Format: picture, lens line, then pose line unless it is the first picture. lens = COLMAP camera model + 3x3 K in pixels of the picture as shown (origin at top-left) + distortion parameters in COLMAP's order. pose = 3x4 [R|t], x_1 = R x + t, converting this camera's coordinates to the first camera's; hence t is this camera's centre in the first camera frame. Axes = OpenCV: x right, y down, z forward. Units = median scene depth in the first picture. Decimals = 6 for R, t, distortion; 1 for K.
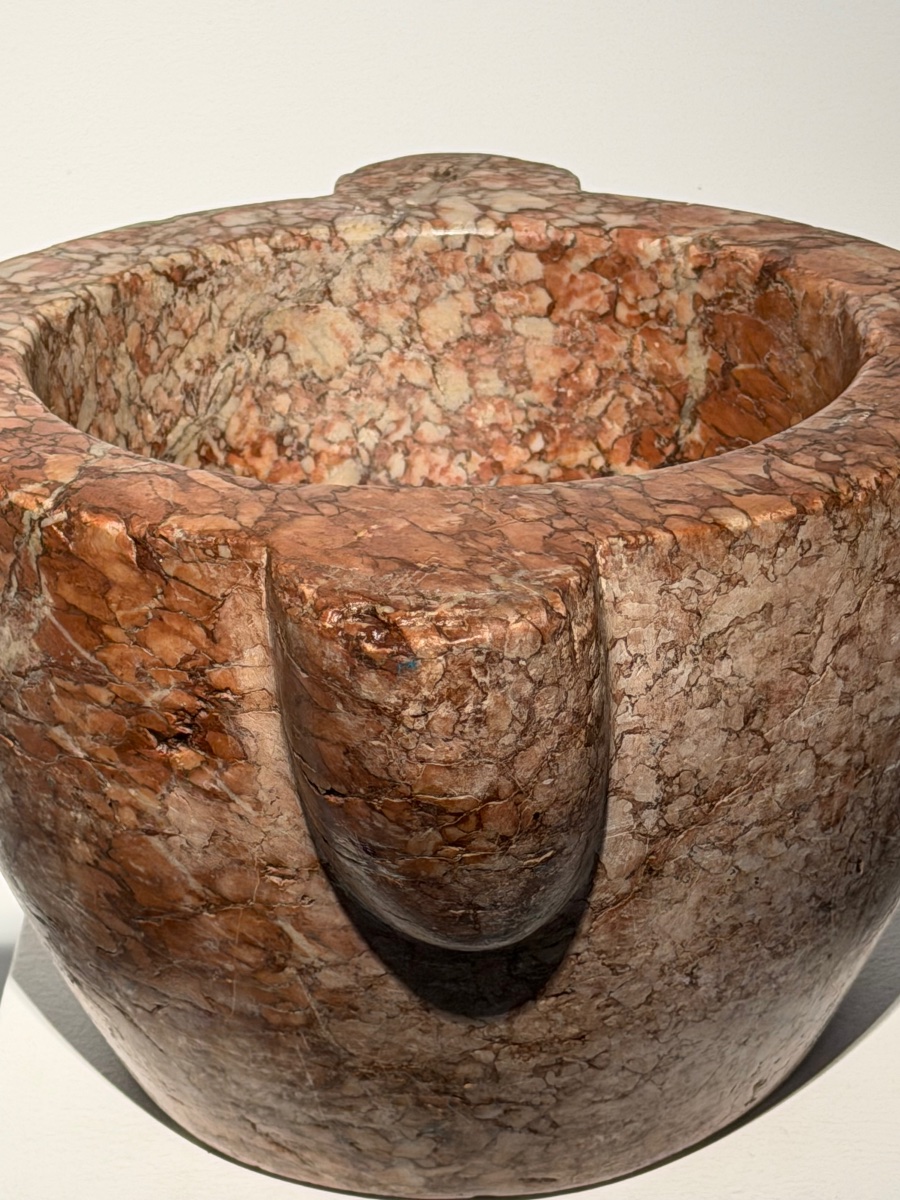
lens RADIAL K [[4208.2, 0, 496.4], [0, 4208.2, 607.1], [0, 0, 1]] dist [0.144123, 0.000000]
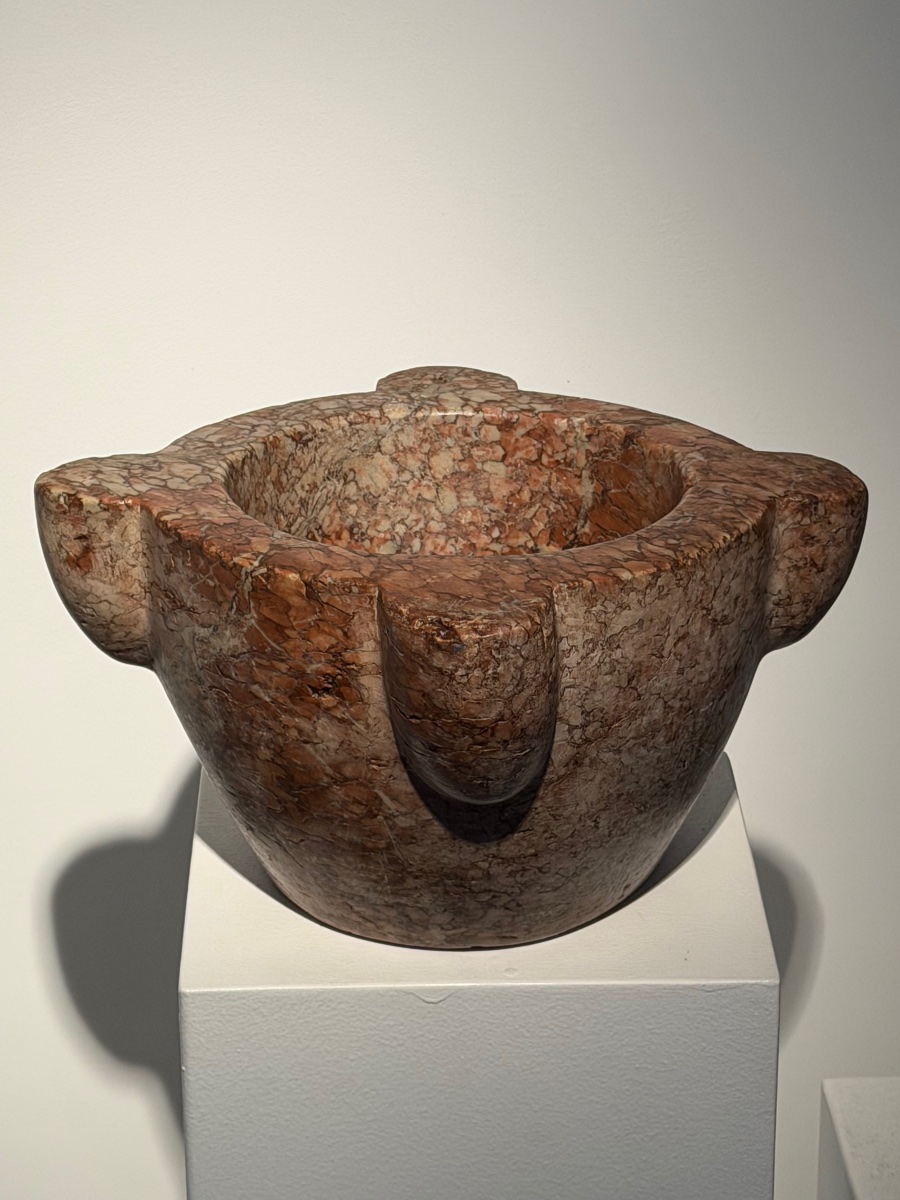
lens RADIAL K [[3262.0, 0, 474.8], [0, 3262.0, 574.7], [0, 0, 1]] dist [0.166319, 0.000000]
pose [[0.998751, 0.006146, 0.049588, -0.078269], [-0.004858, 0.999649, -0.026055, 0.016817], [-0.049731, 0.025781, 0.998430, -0.429763]]
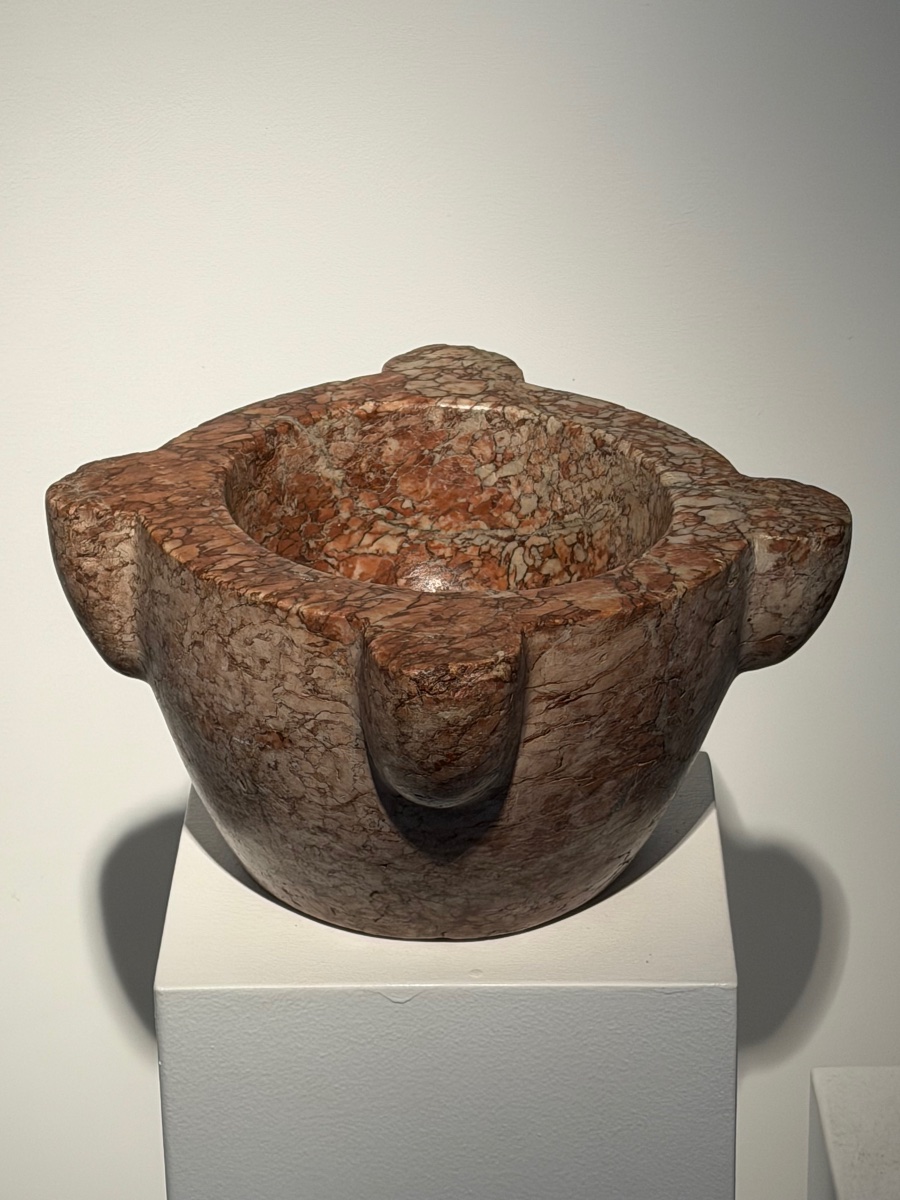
lens RADIAL K [[3262.0, 0, 488.6], [0, 3262.0, 610.1], [0, 0, 1]] dist [0.166319, 0.000000]
pose [[0.009193, 0.454665, -0.890615, 1.377596], [-0.407173, 0.815174, 0.411949, -0.660525], [0.913305, 0.358847, 0.192622, 0.806649]]
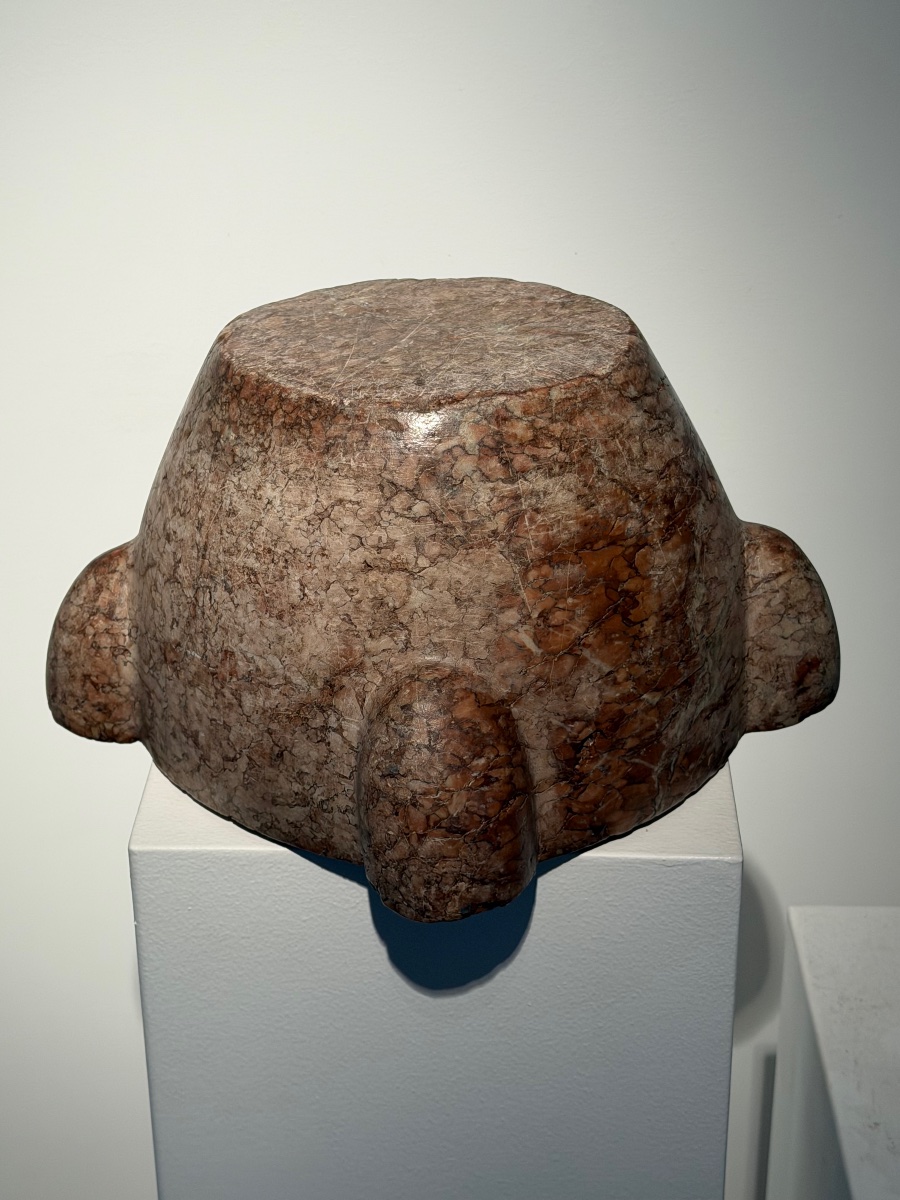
lens RADIAL K [[2132.2, 0, 448.3], [0, 2132.2, 607.9], [0, 0, 1]] dist [0.145782, 0.000000]
pose [[-0.999796, 0.007996, -0.018551, 0.003294], [0.009028, -0.644655, -0.764420, 0.755287], [-0.018071, -0.764431, 0.644452, 0.428663]]
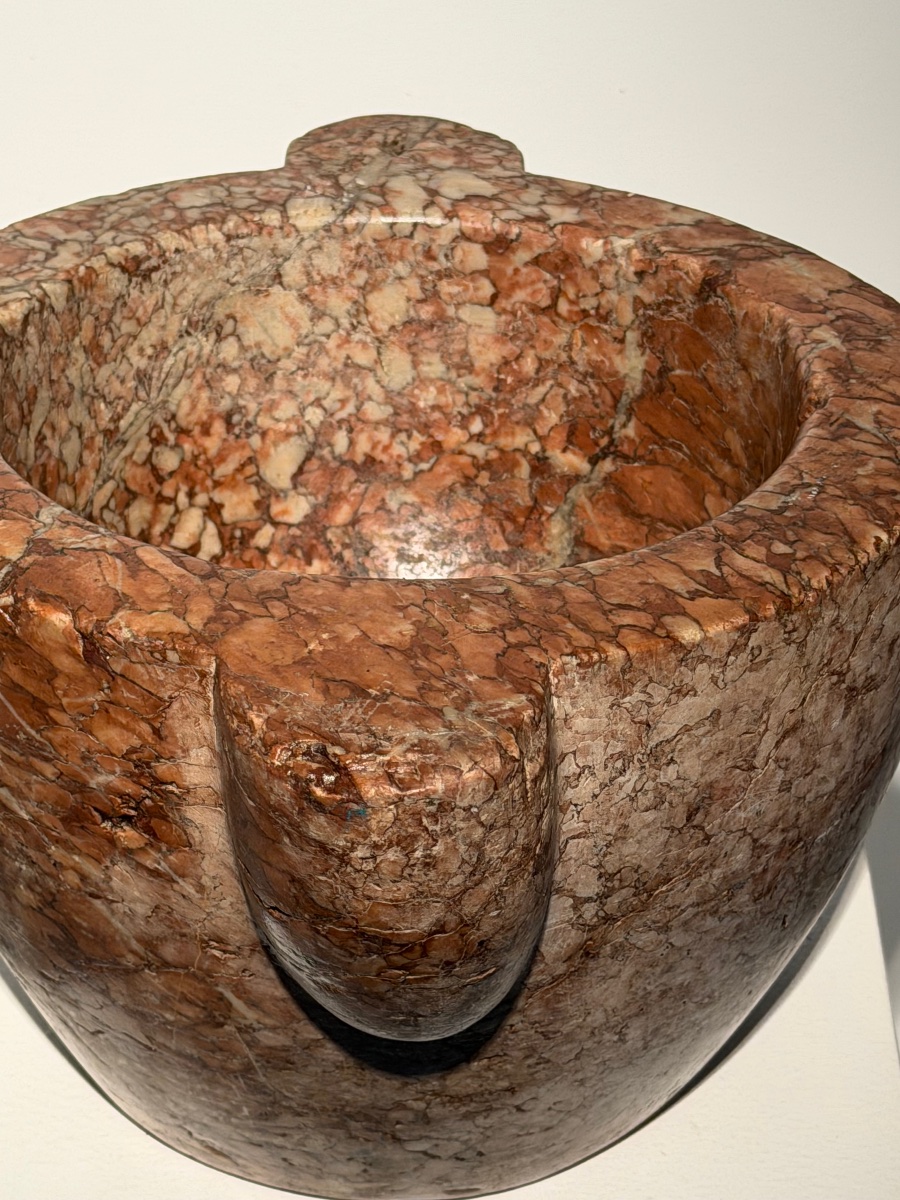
lens RADIAL K [[3262.0, 0, 474.1], [0, 3262.0, 629.4], [0, 0, 1]] dist [0.166319, 0.000000]
pose [[0.999134, 0.028328, 0.030476, -0.016420], [-0.032517, 0.988577, 0.147167, -0.126183], [-0.025959, -0.148030, 0.988642, 0.227224]]
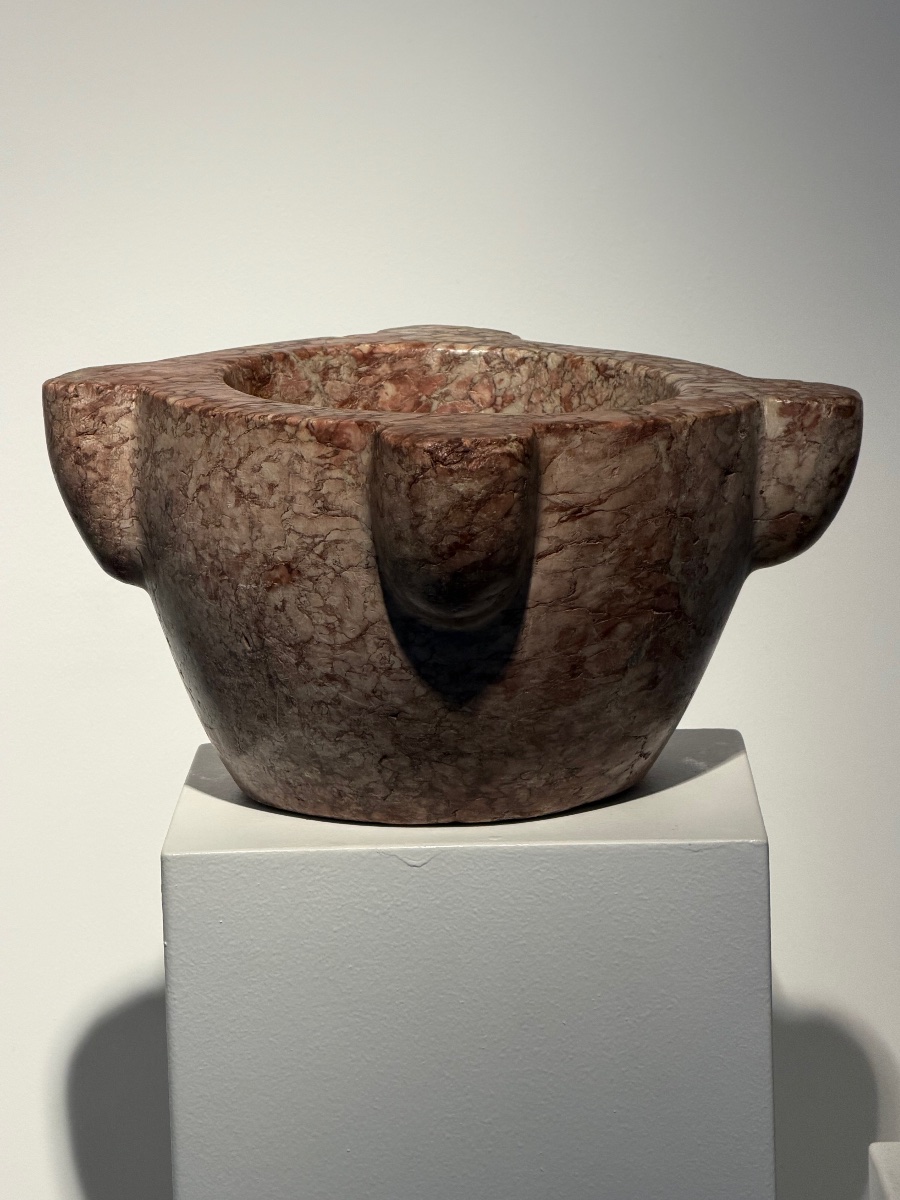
lens RADIAL K [[4264.7, 0, 446.1], [0, 4264.7, 595.4], [0, 0, 1]] dist [0.301424, 0.000000]
pose [[0.021188, 0.207059, -0.978099, 1.937758], [-0.388459, 0.903157, 0.182779, -0.336414], [0.921223, 0.376078, 0.099570, 0.903764]]
